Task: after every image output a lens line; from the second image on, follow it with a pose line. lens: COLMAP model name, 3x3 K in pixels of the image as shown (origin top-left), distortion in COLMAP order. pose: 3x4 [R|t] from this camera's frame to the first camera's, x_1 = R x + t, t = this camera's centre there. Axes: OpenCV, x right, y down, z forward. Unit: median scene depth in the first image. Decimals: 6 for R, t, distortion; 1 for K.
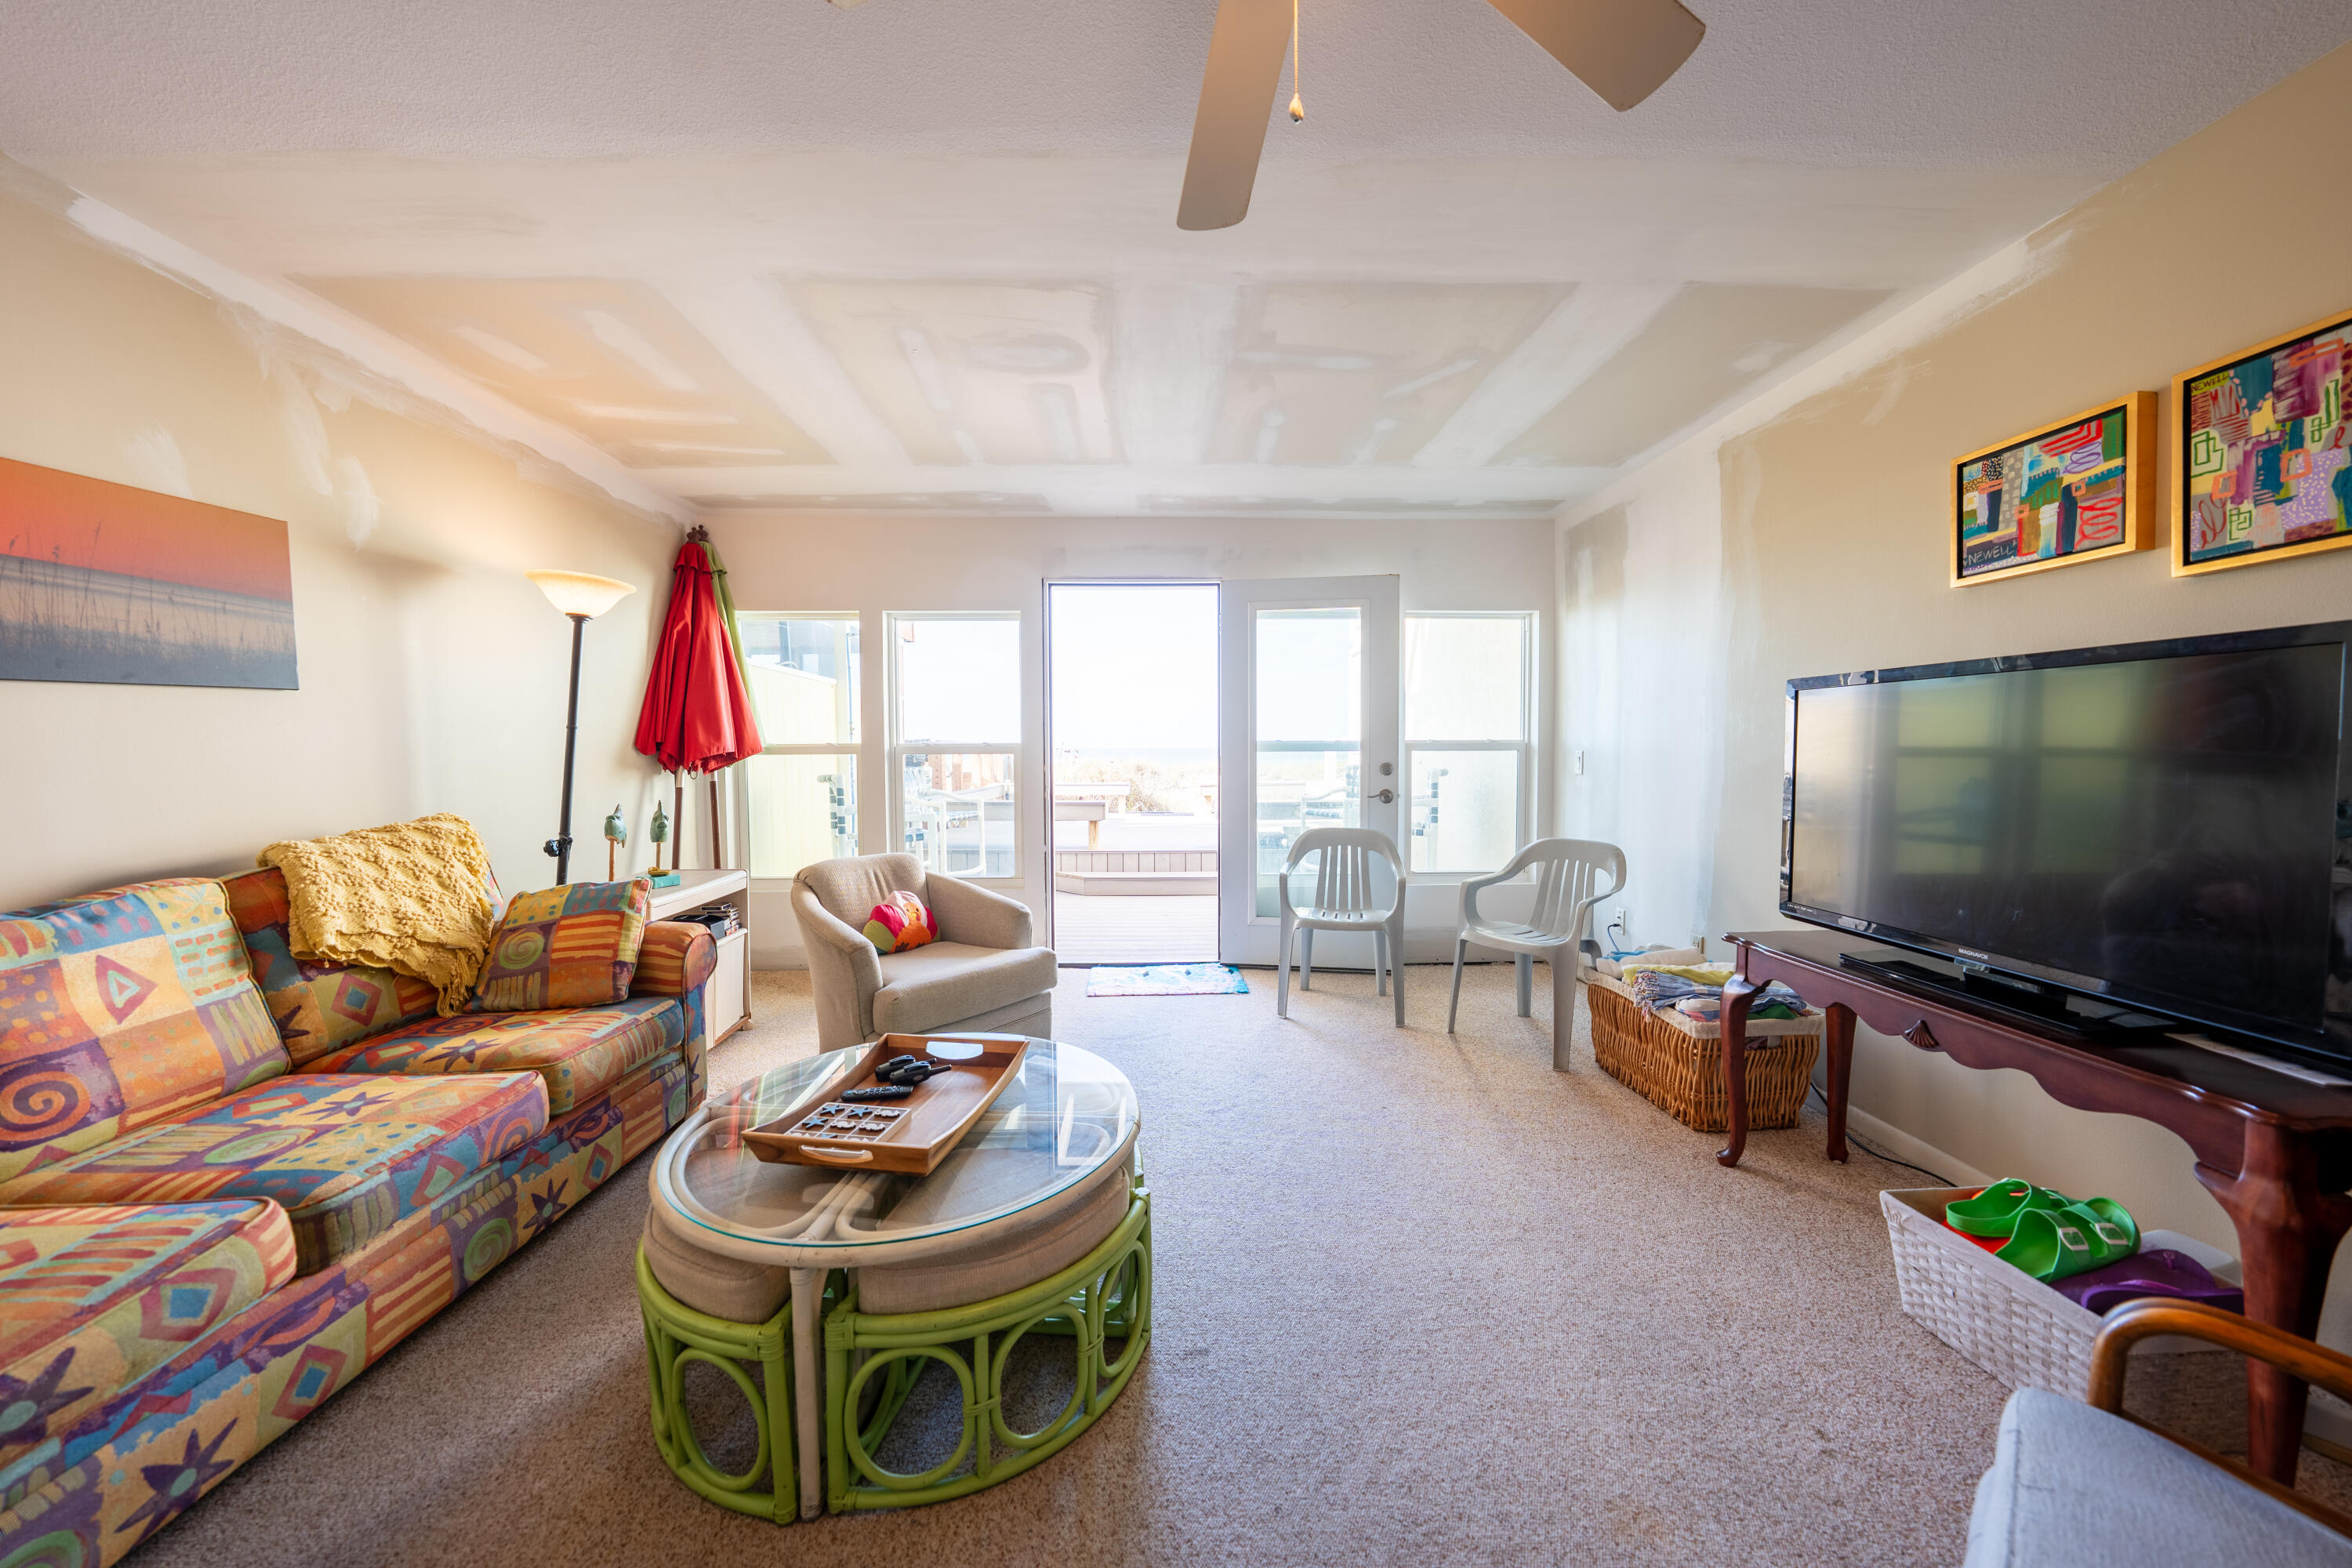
lens RADIAL K [[793.0, 0, 1184.1], [0, 793.0, 775.3], [0, 0, 1]] dist [-0.010315, 0.000045]
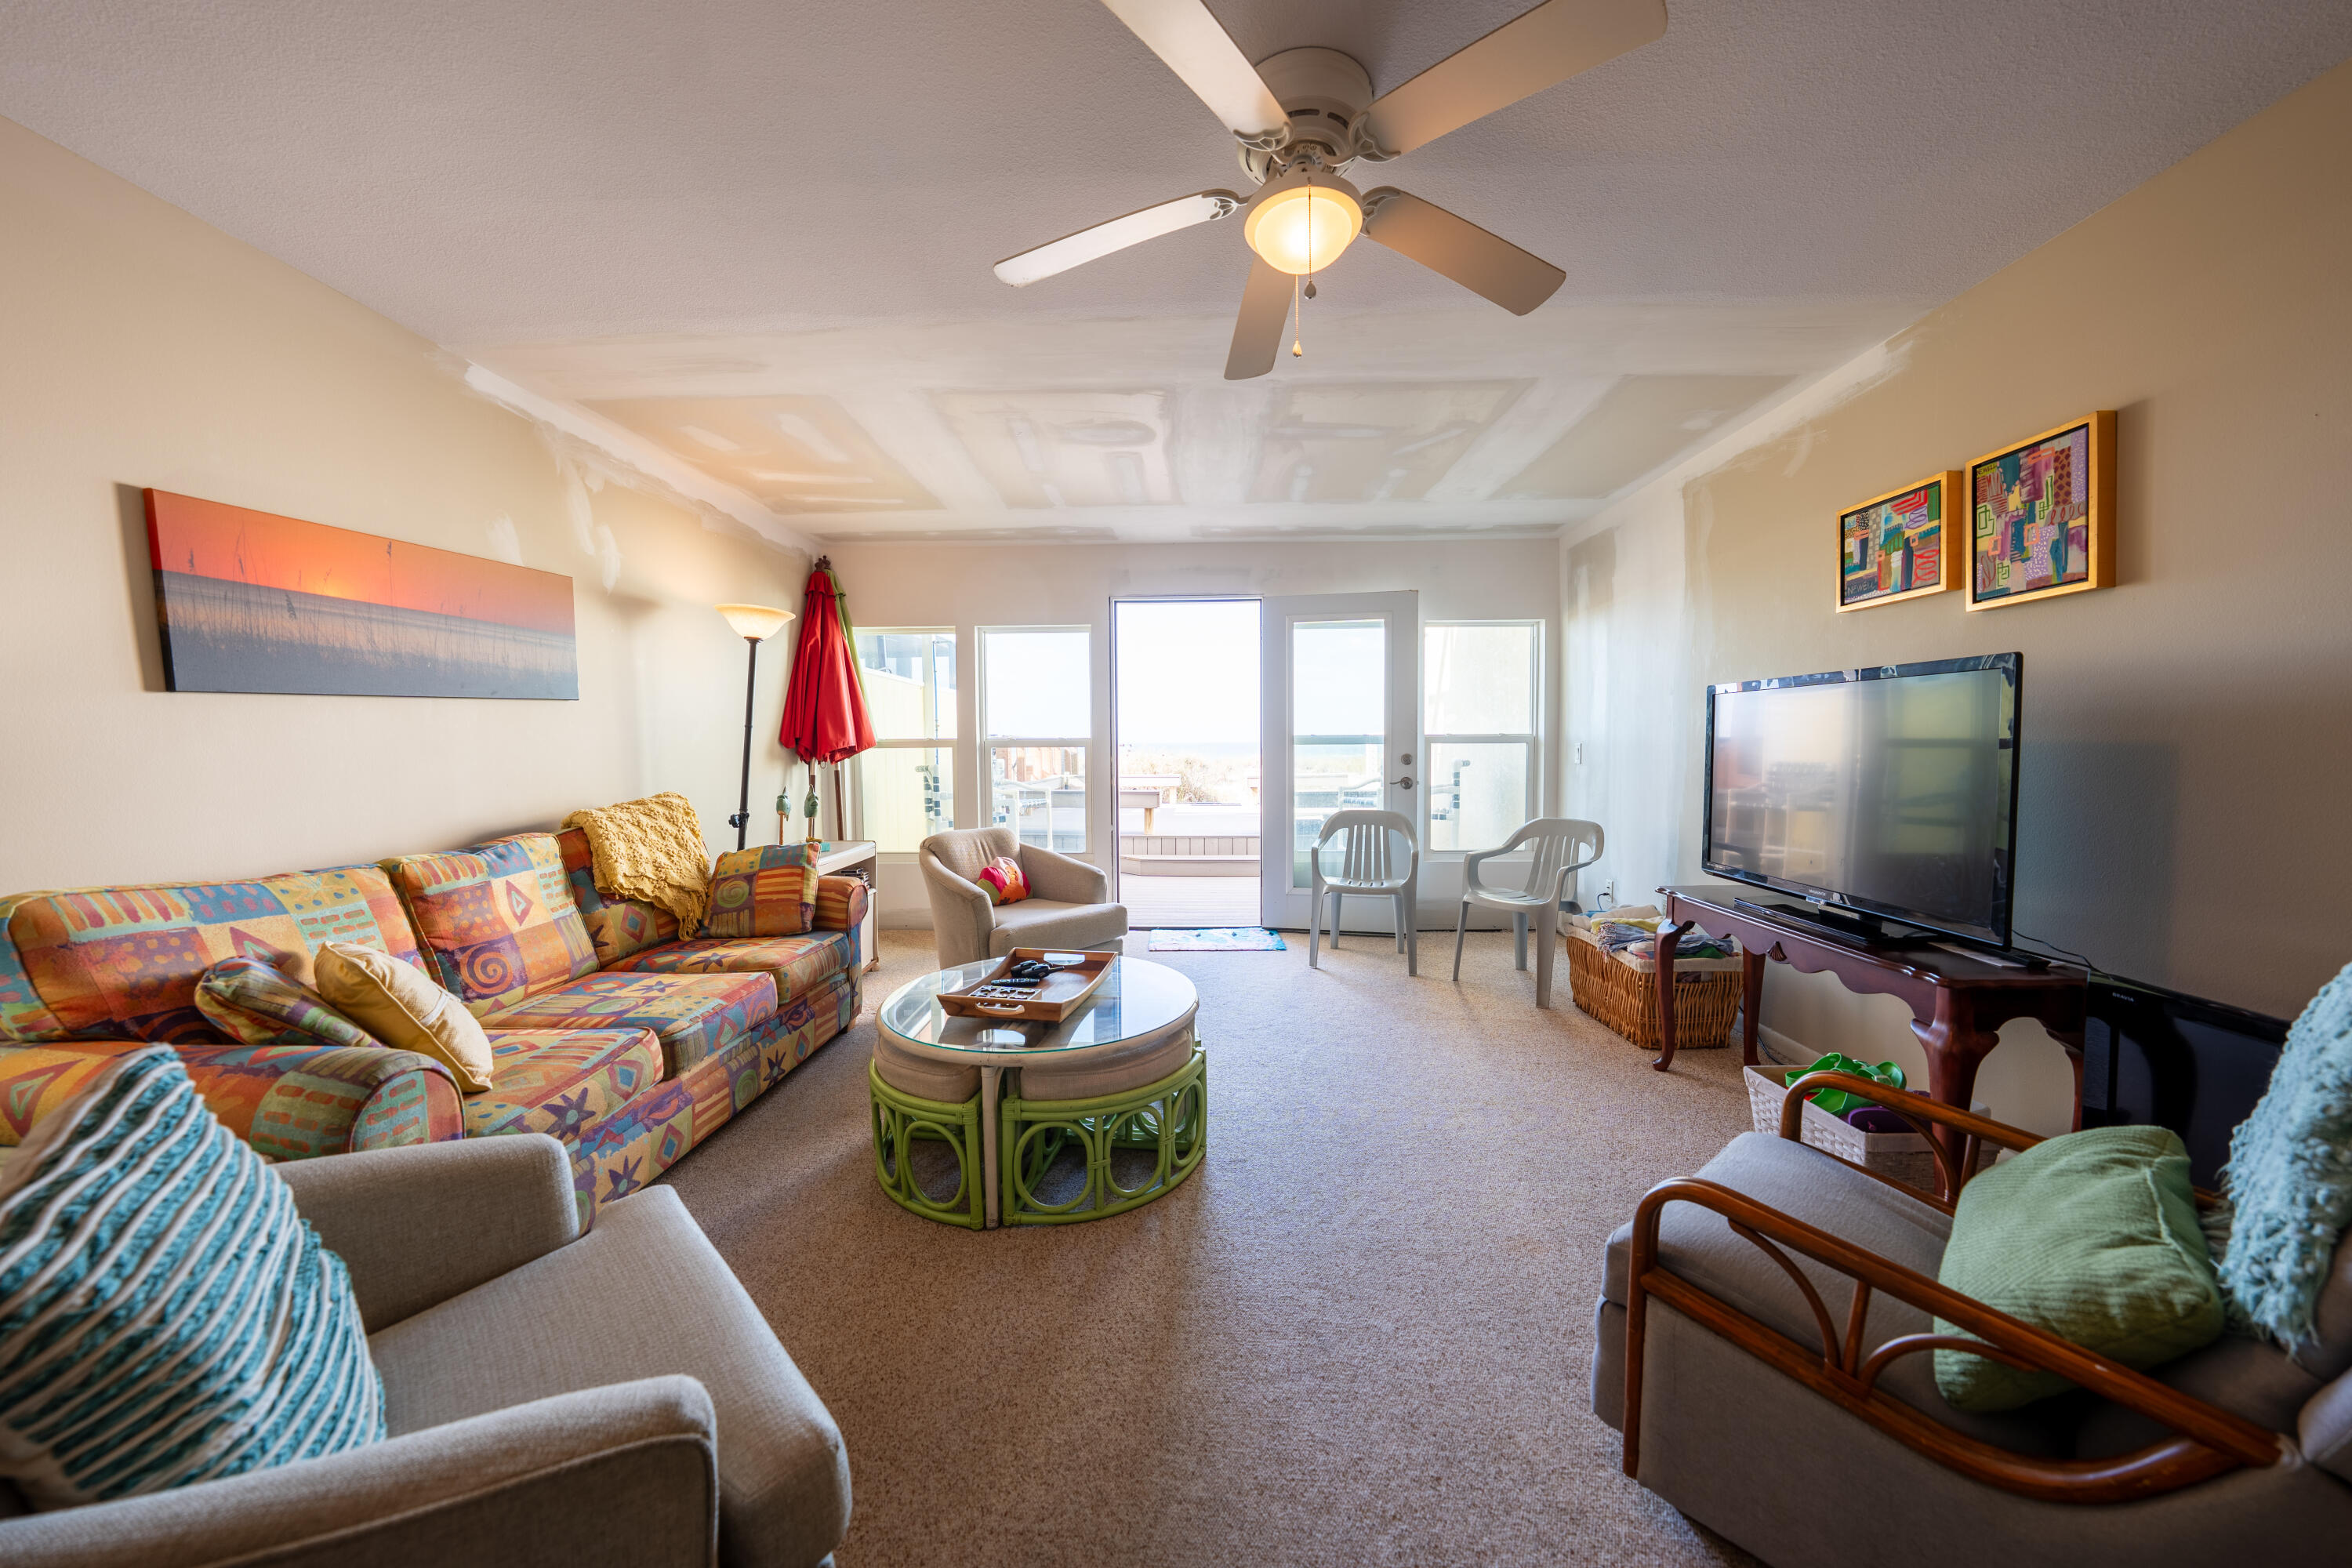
lens RADIAL K [[793.0, 0, 1184.1], [0, 793.0, 775.3], [0, 0, 1]] dist [-0.010315, 0.000045]
pose [[0.998174, -0.000039, -0.060403, 0.002992], [0.000472, 0.999974, 0.007153, 0.011345], [0.060401, -0.007168, 0.998148, -0.279644]]
